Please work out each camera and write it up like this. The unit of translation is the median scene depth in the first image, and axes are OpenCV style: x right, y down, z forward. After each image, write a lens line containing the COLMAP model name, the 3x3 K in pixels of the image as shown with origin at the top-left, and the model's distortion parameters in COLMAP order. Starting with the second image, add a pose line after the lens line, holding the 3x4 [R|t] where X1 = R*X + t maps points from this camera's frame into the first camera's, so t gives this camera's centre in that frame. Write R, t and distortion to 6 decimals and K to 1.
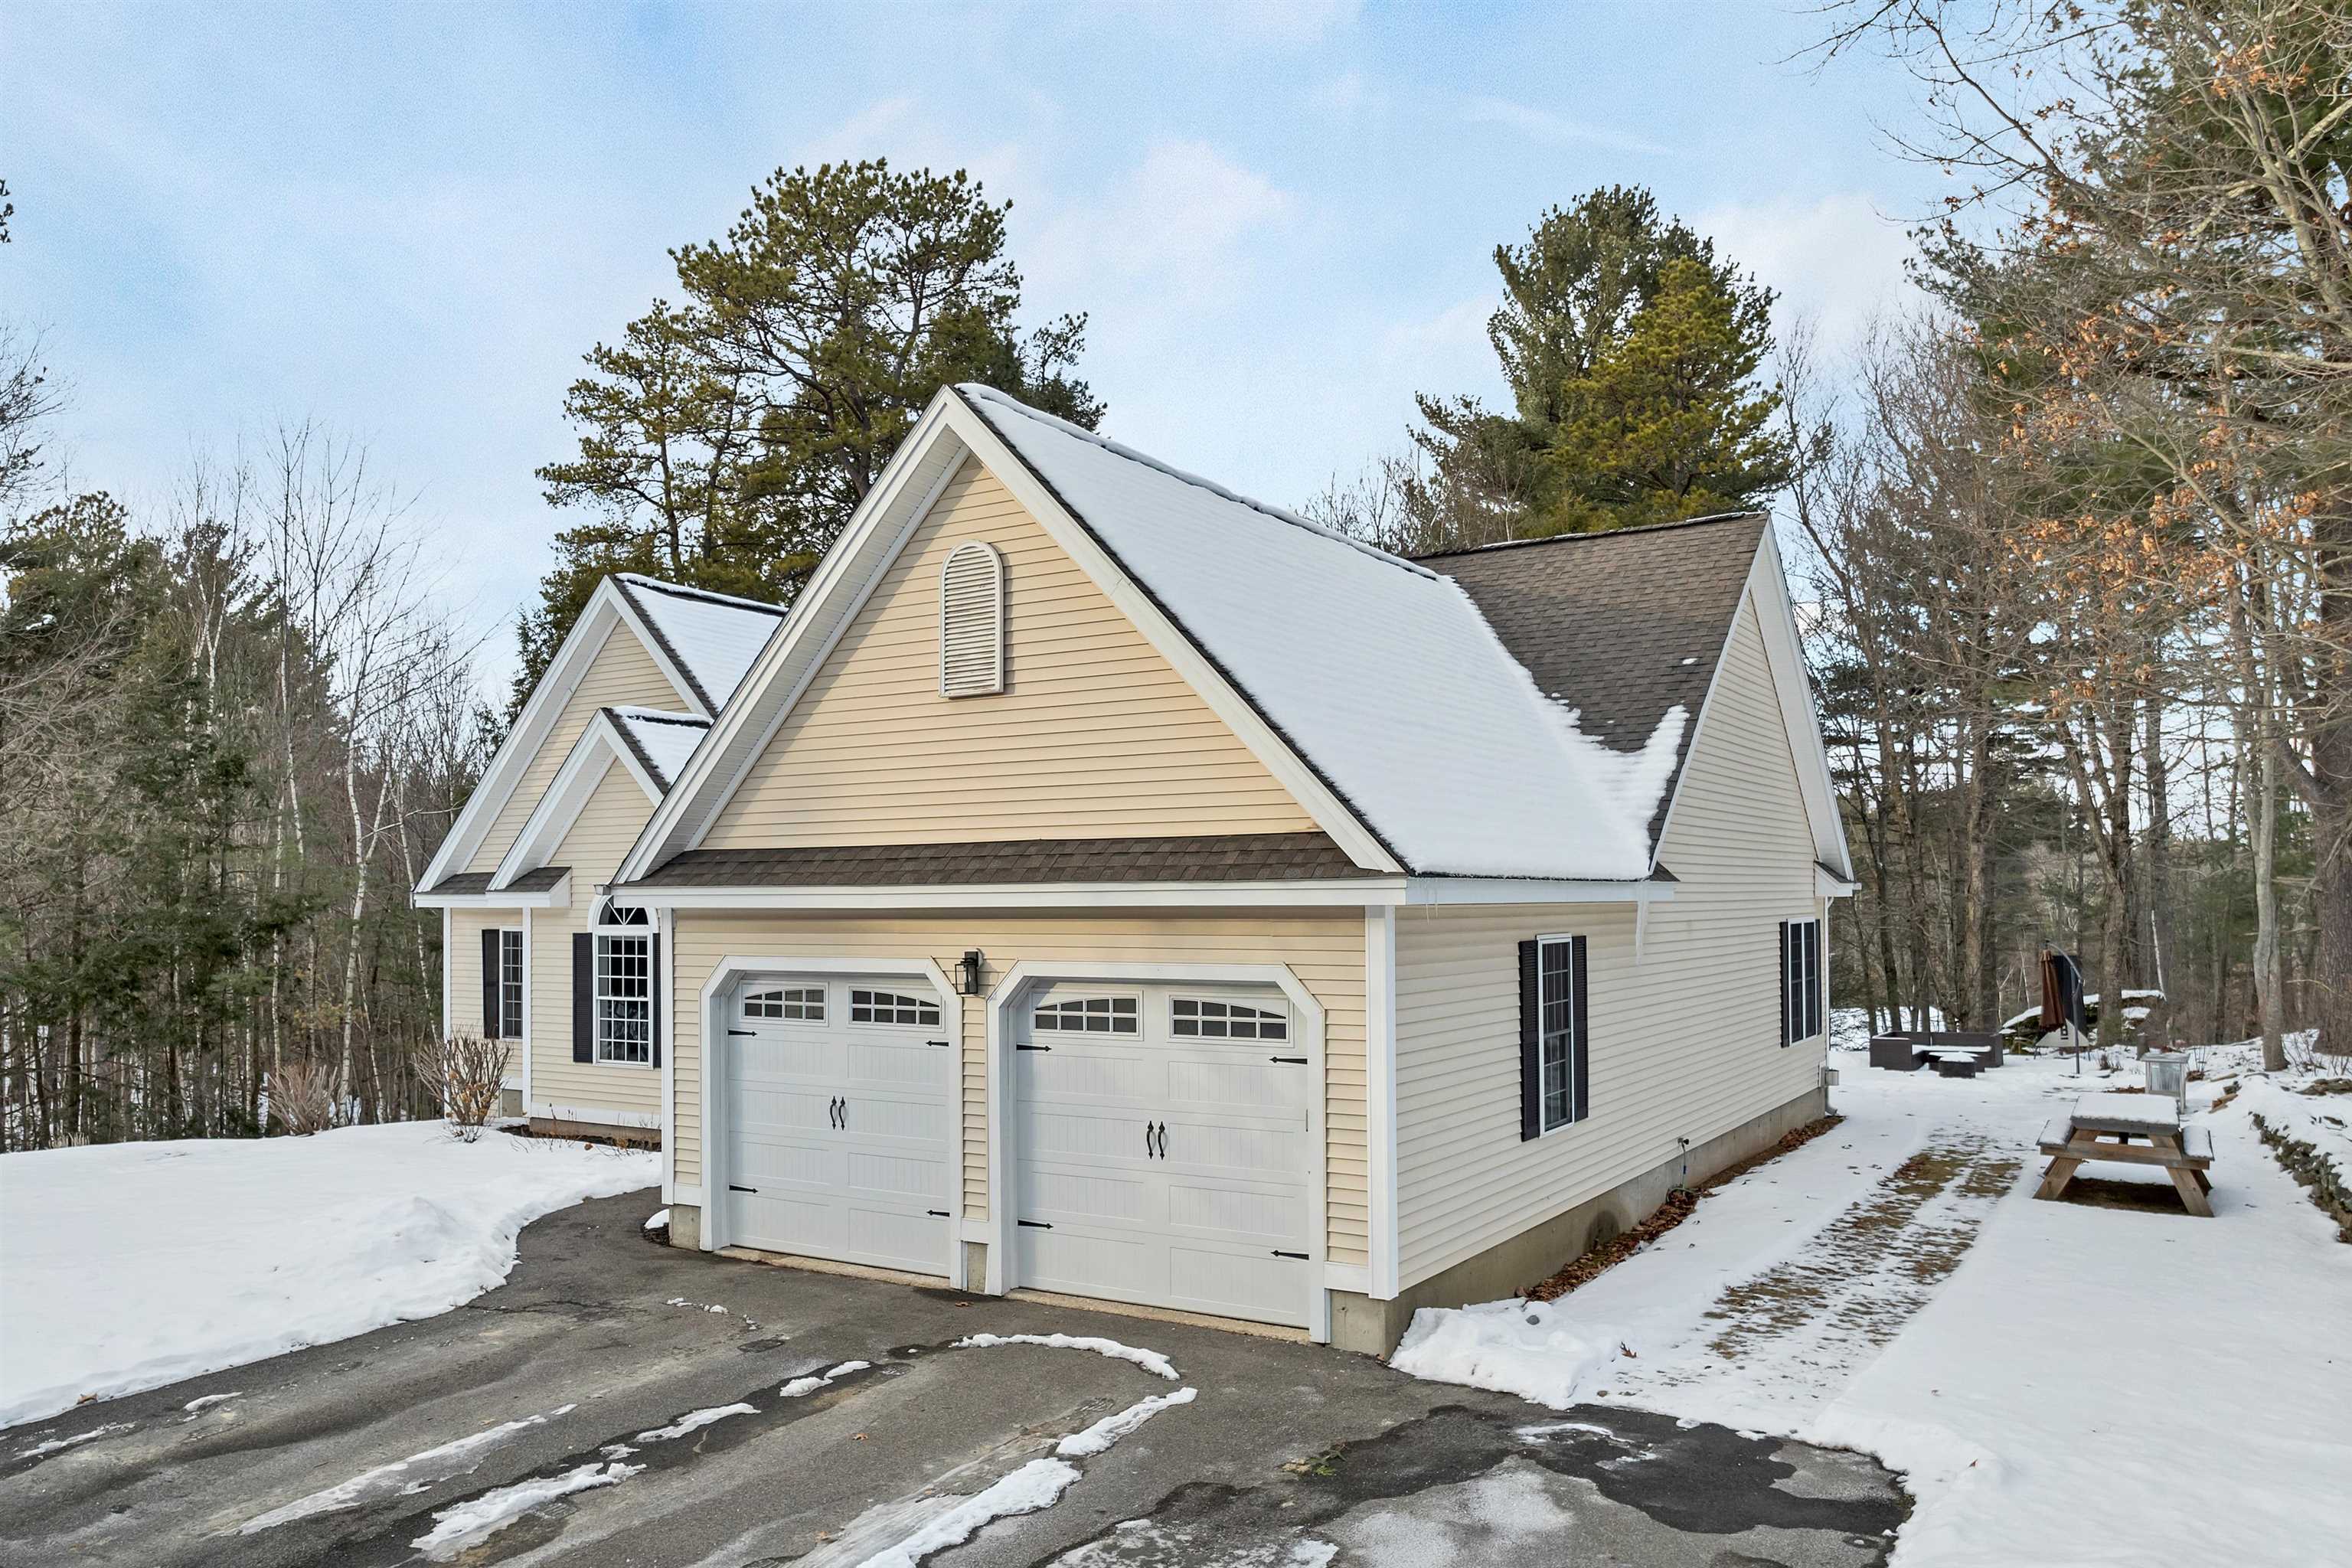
lens RADIAL K [[1682.2, 0, 1180.8], [0, 1682.2, 892.1], [0, 0, 1]] dist [-0.013937, -0.006645]
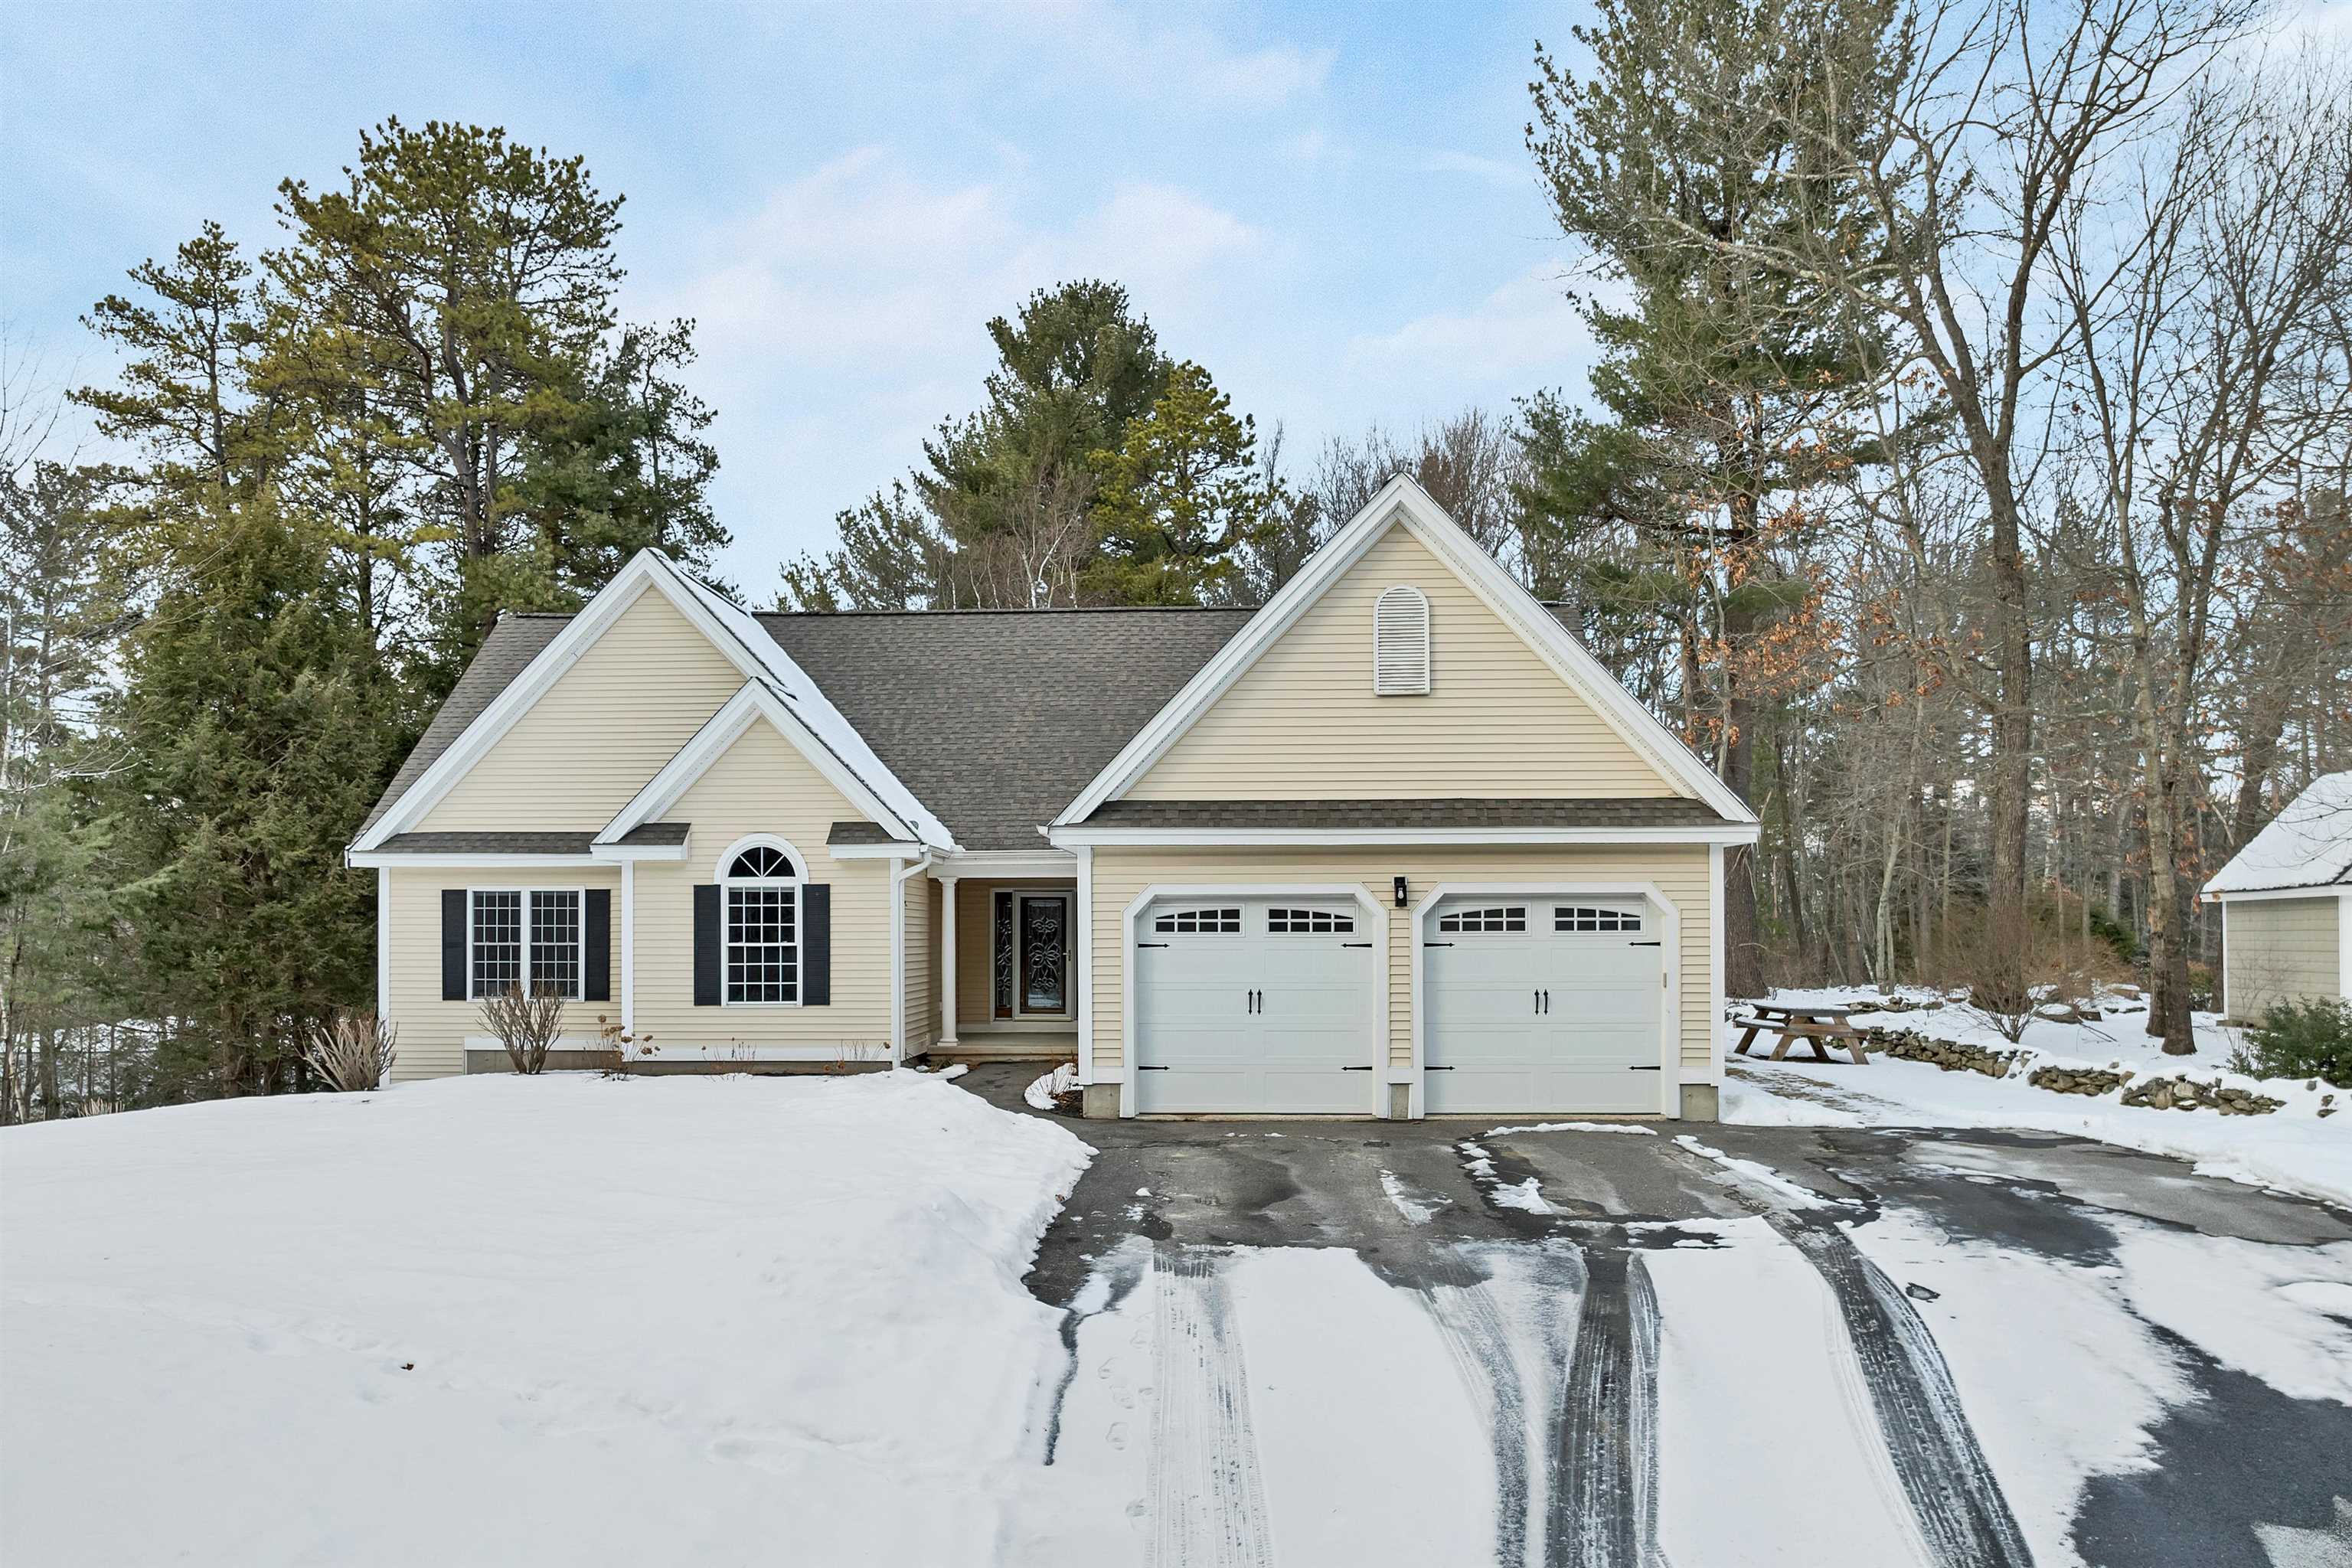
lens RADIAL K [[1696.0, 0, 1179.9], [0, 1696.0, 929.3], [0, 0, 1]] dist [-0.031073, 0.000854]
pose [[0.870416, 0.003137, 0.492307, -0.891577], [-0.004583, 0.999988, 0.001730, 0.070436], [-0.492296, -0.003762, 0.870420, -0.130065]]
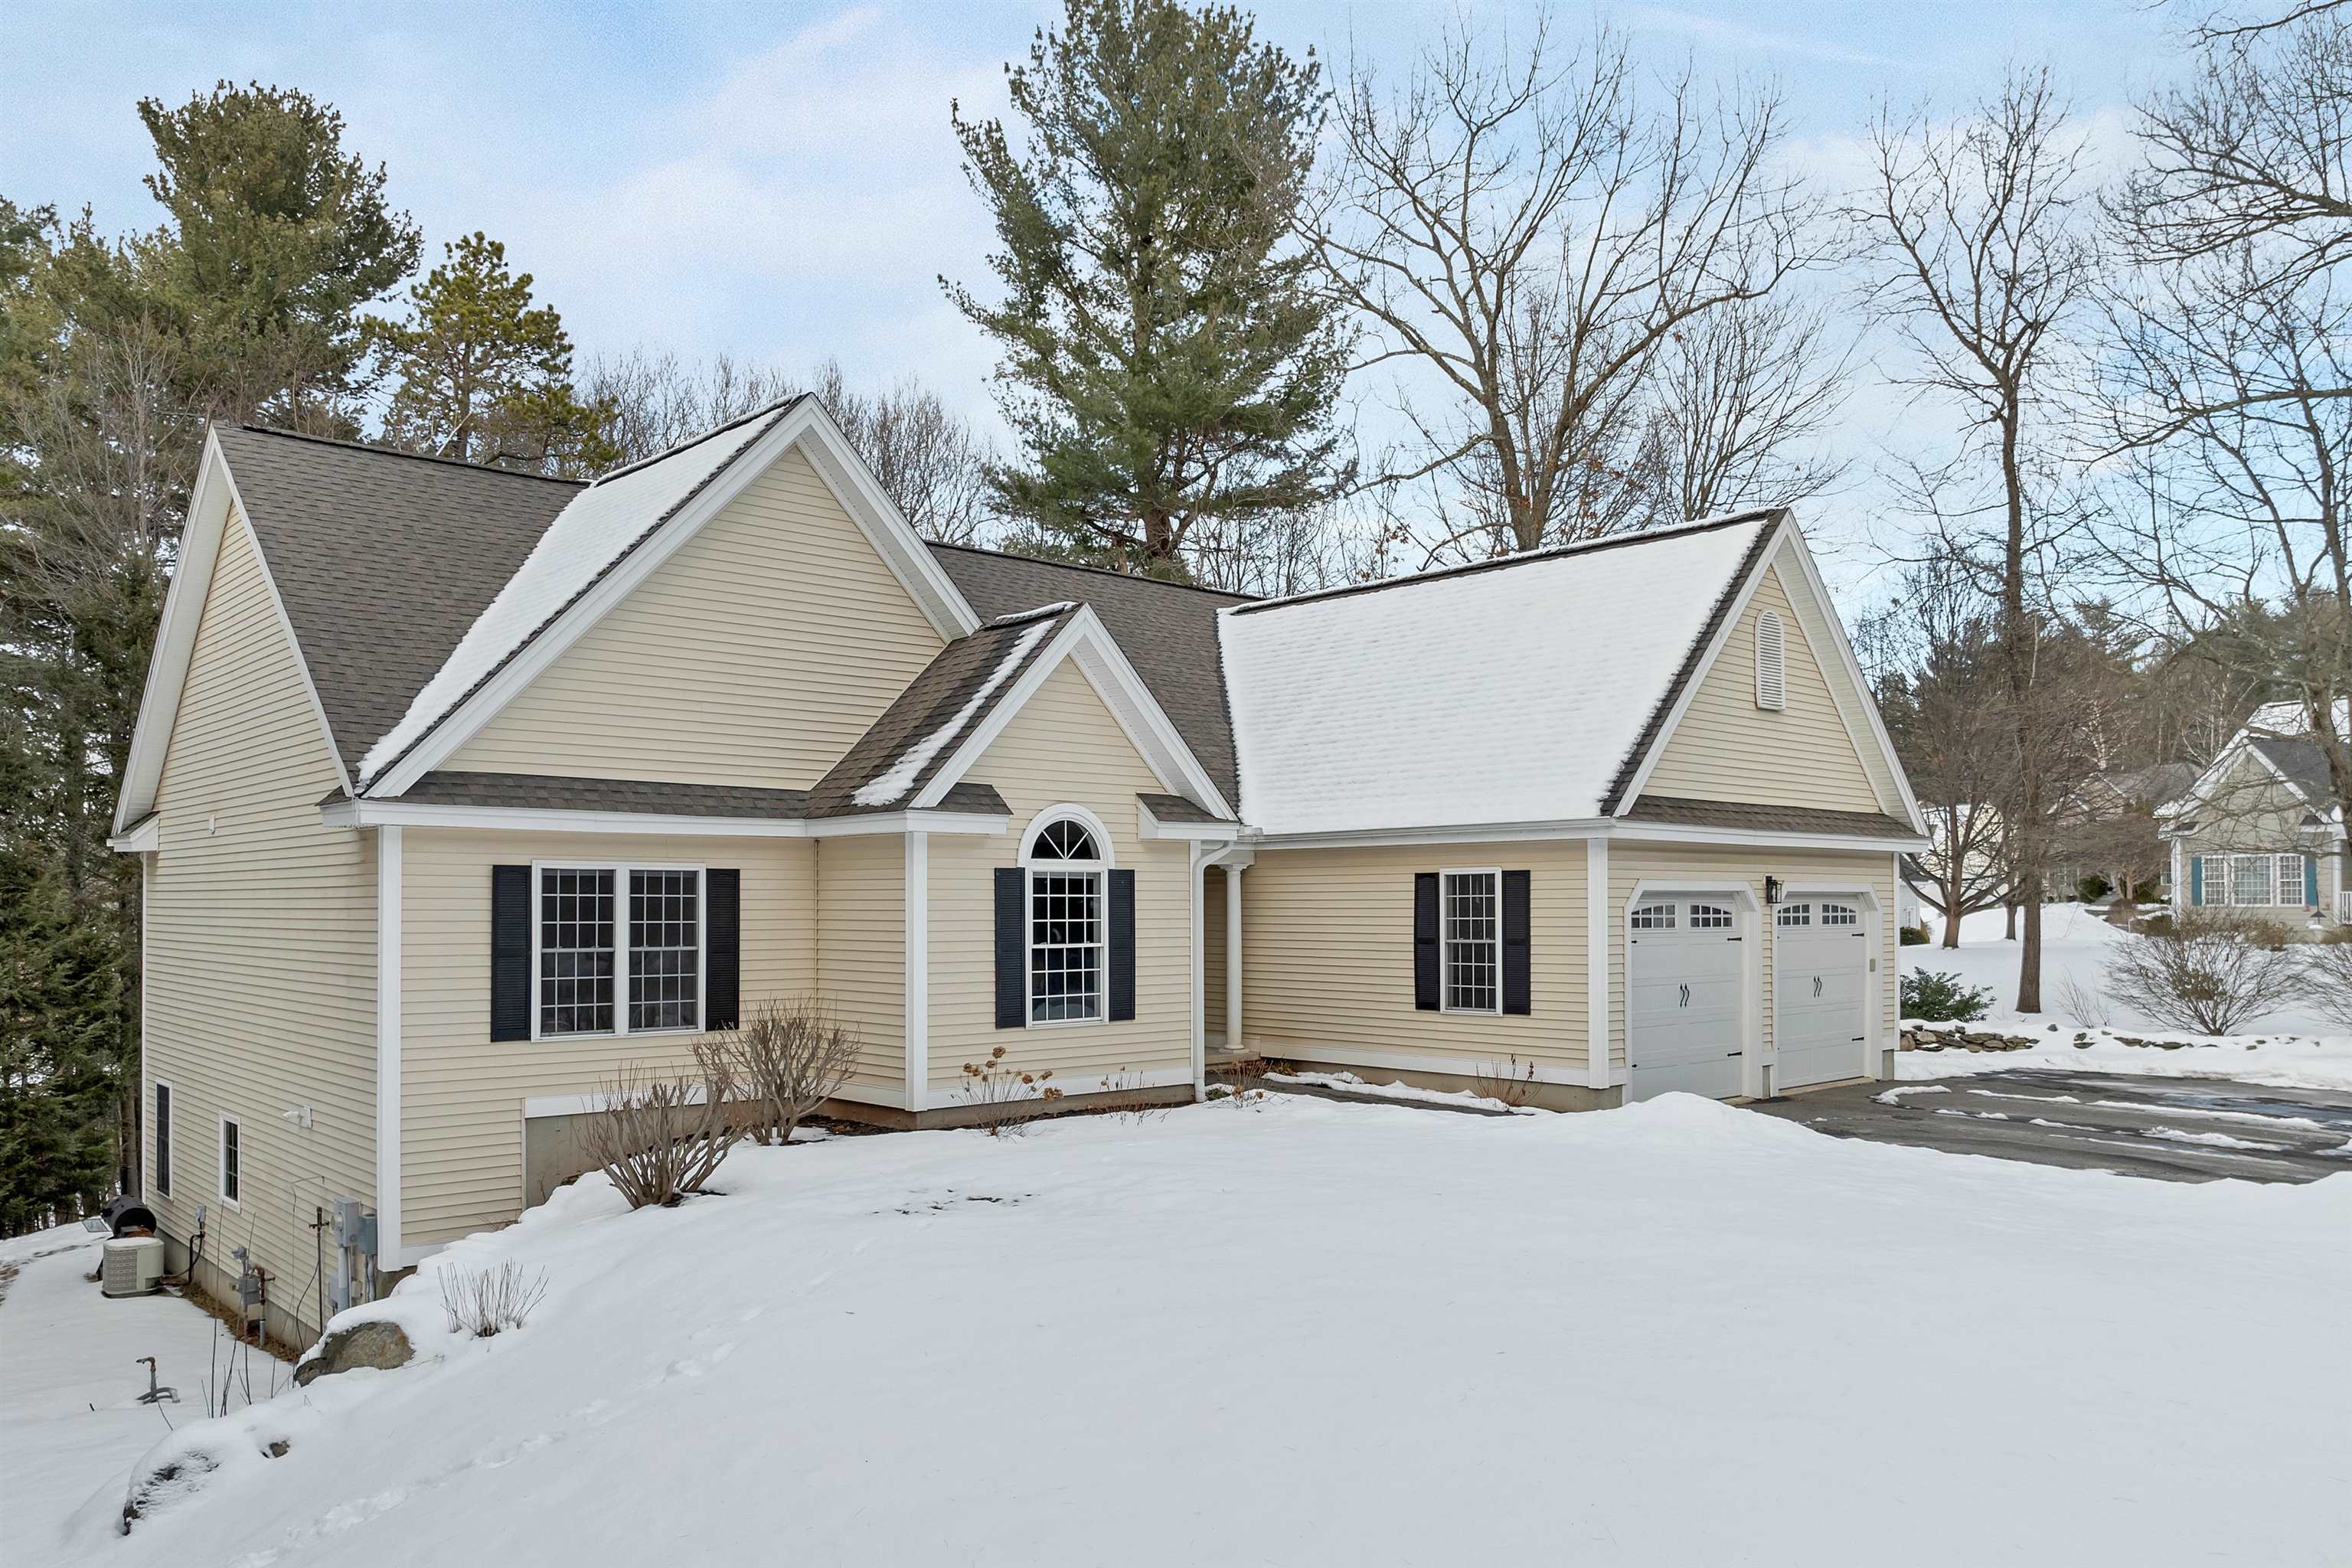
lens RADIAL K [[1682.2, 0, 1180.8], [0, 1682.2, 892.1], [0, 0, 1]] dist [-0.013937, -0.006645]
pose [[0.279638, 0.013707, 0.960008, -1.587517], [-0.004661, 0.999906, -0.012919, 0.065630], [-0.960094, -0.000862, 0.279676, 0.987103]]
